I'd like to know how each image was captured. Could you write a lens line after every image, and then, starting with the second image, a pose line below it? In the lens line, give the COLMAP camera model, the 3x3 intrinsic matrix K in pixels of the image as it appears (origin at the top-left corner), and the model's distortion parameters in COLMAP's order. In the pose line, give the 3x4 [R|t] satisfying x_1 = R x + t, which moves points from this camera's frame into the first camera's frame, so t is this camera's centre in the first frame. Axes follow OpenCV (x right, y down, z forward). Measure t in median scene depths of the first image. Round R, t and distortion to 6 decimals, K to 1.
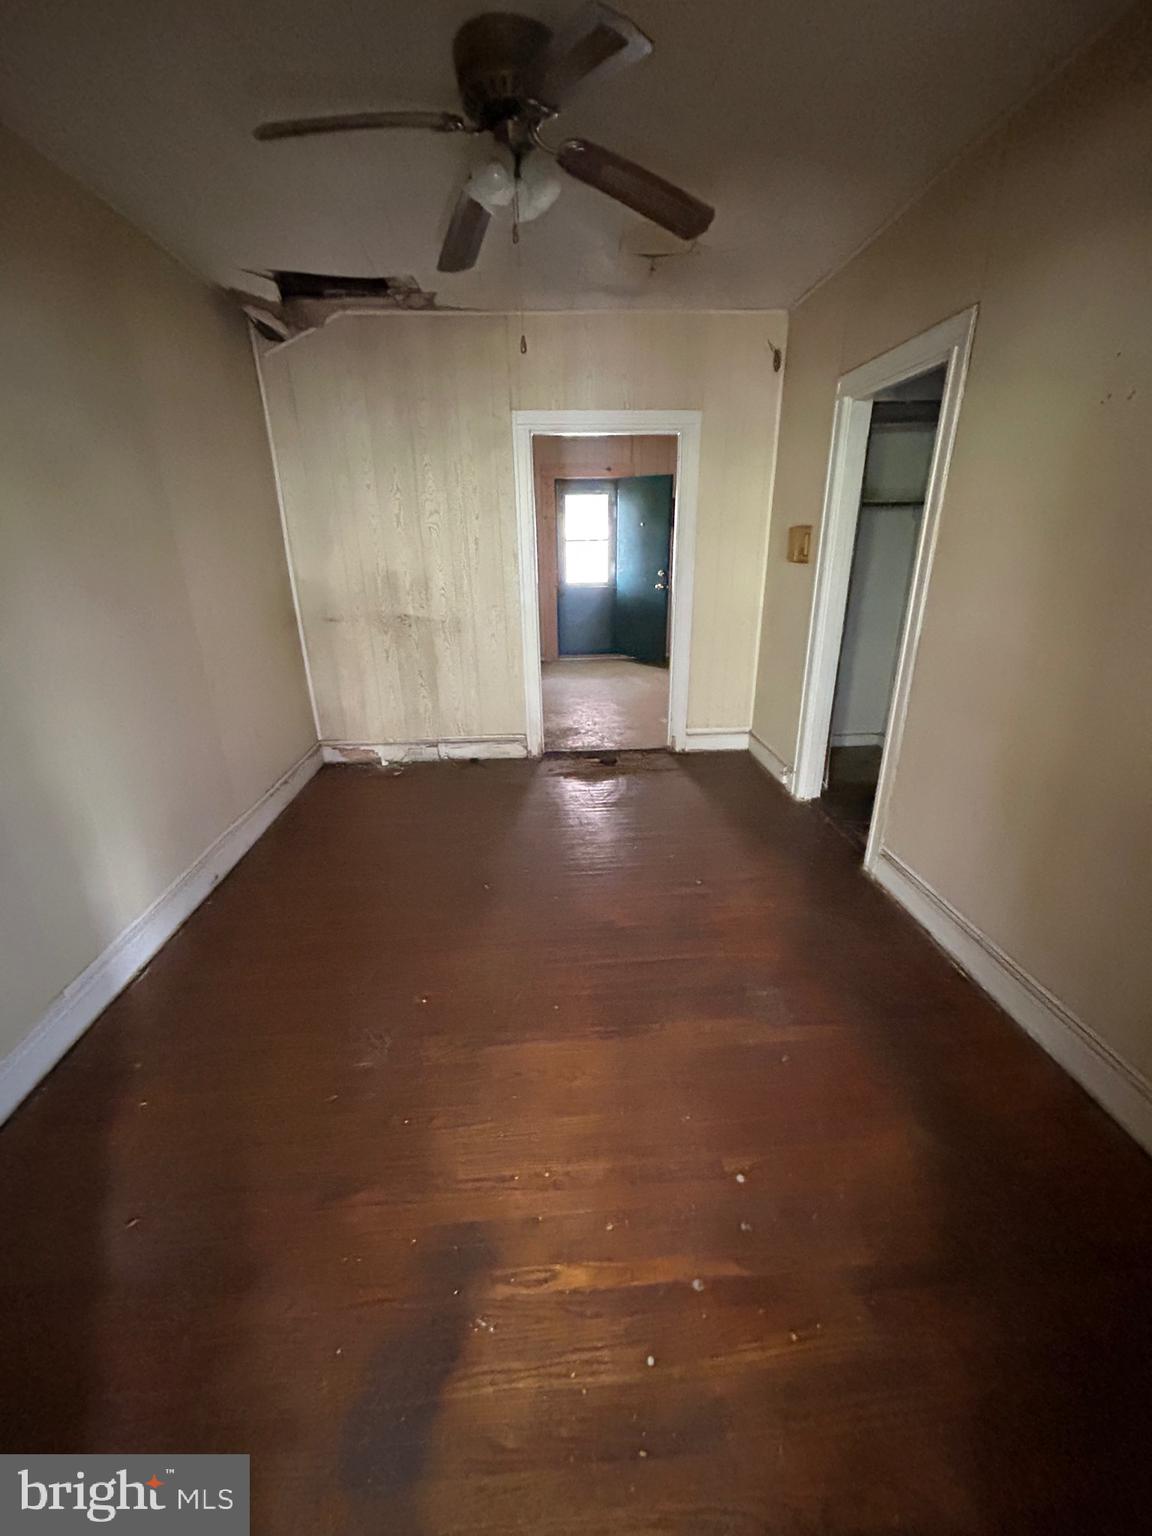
lens RADIAL K [[621.8, 0, 579.6], [0, 621.8, 766.1], [0, 0, 1]] dist [0.000560, -0.000140]
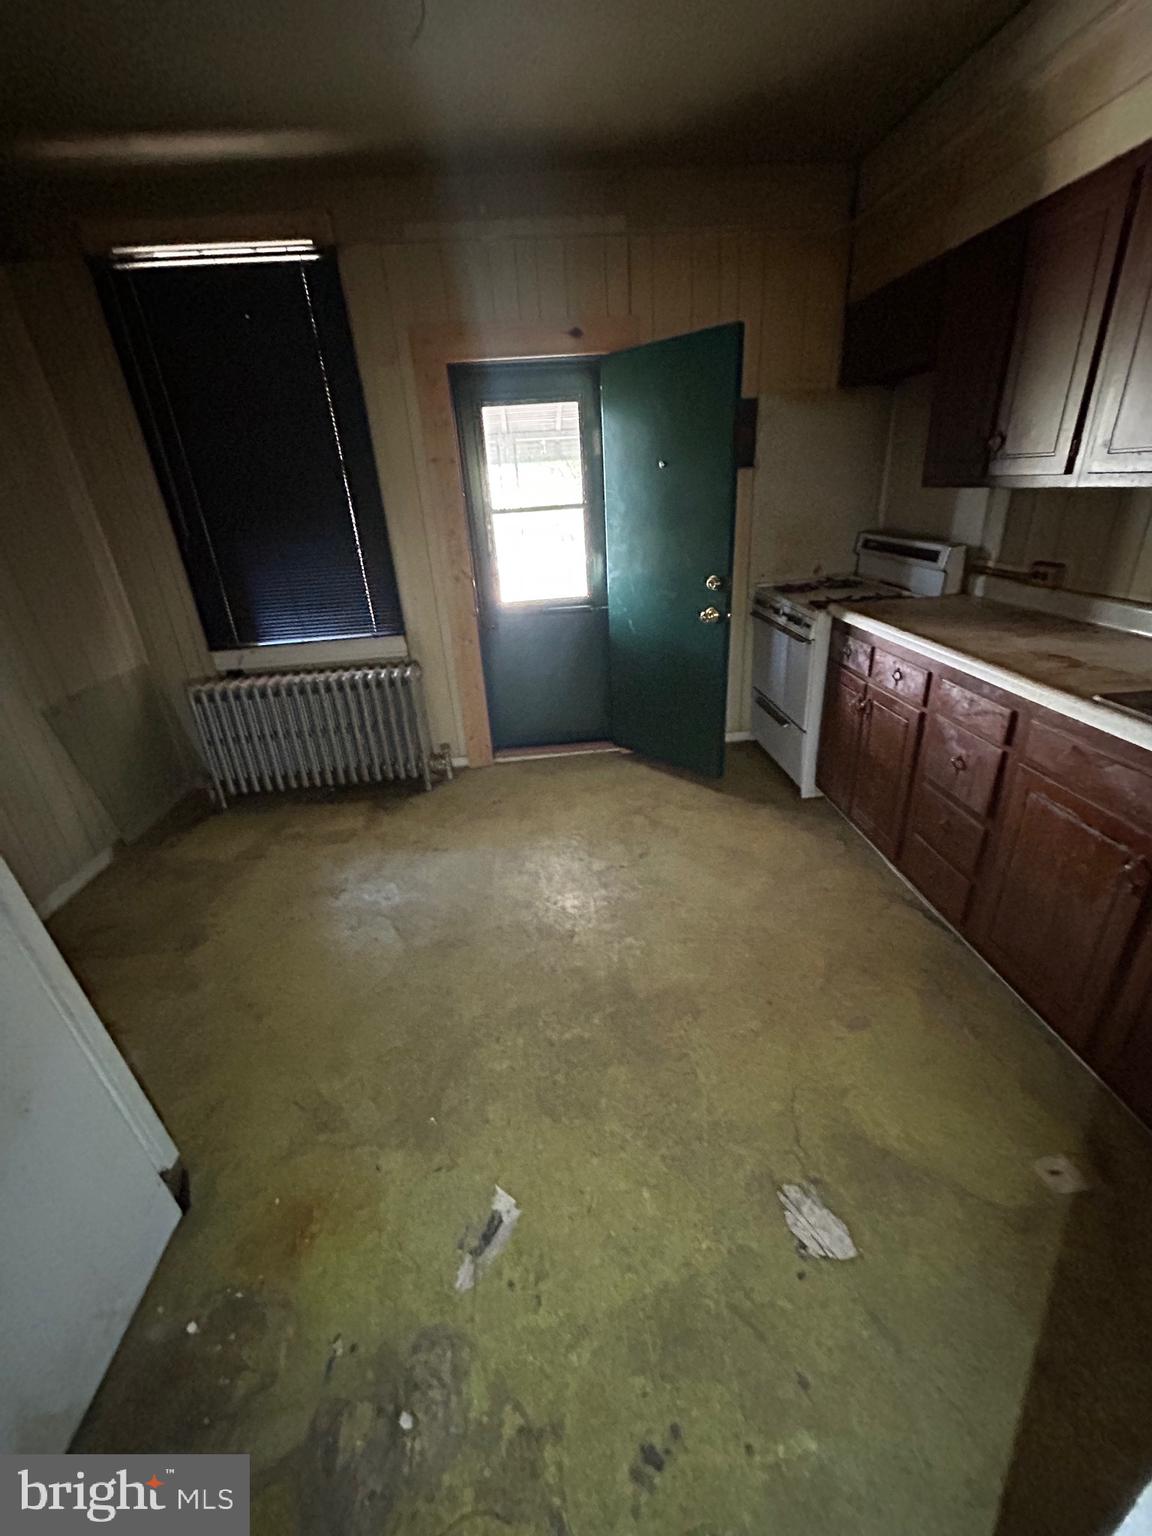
lens RADIAL K [[621.8, 0, 573.0], [0, 621.8, 764.8], [0, 0, 1]] dist [0.000560, -0.000140]
pose [[0.998709, -0.050209, -0.007723, 0.032807], [0.050569, 0.997089, 0.057070, -0.205526], [0.004835, -0.057387, 0.998340, 0.546163]]
